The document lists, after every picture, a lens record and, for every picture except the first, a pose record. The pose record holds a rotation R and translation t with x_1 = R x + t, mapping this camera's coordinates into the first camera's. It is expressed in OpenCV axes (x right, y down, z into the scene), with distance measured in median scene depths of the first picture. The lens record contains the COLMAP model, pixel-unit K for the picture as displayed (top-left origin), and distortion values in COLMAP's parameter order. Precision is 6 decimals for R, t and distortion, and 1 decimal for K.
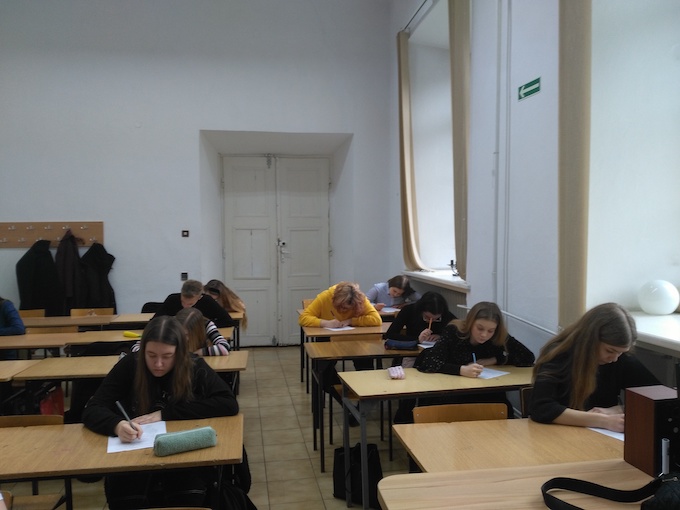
lens RADIAL K [[551.8, 0, 340.0], [0, 551.8, 255.0], [0, 0, 1]] dist [0.132438, -0.256611]
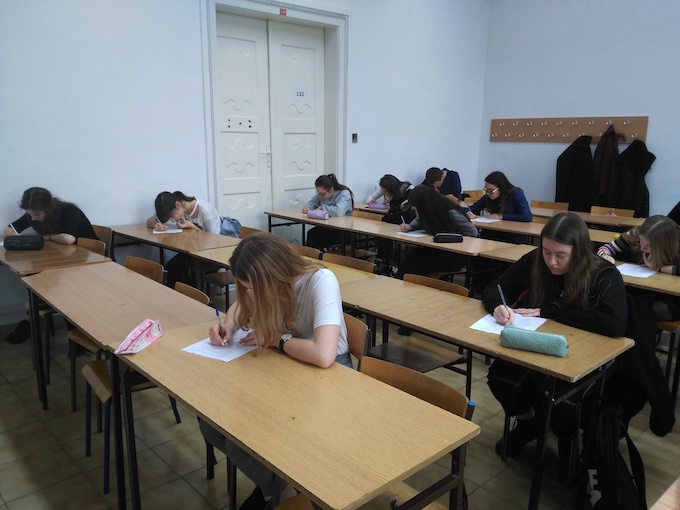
lens RADIAL K [[551.8, 0, 340.0], [0, 551.8, 255.0], [0, 0, 1]] dist [0.132438, -0.256611]
pose [[0.551098, 0.190292, -0.812453, 0.118872], [-0.045286, 0.979036, 0.198590, 0.004545], [0.833211, -0.072650, 0.548162, 0.083913]]
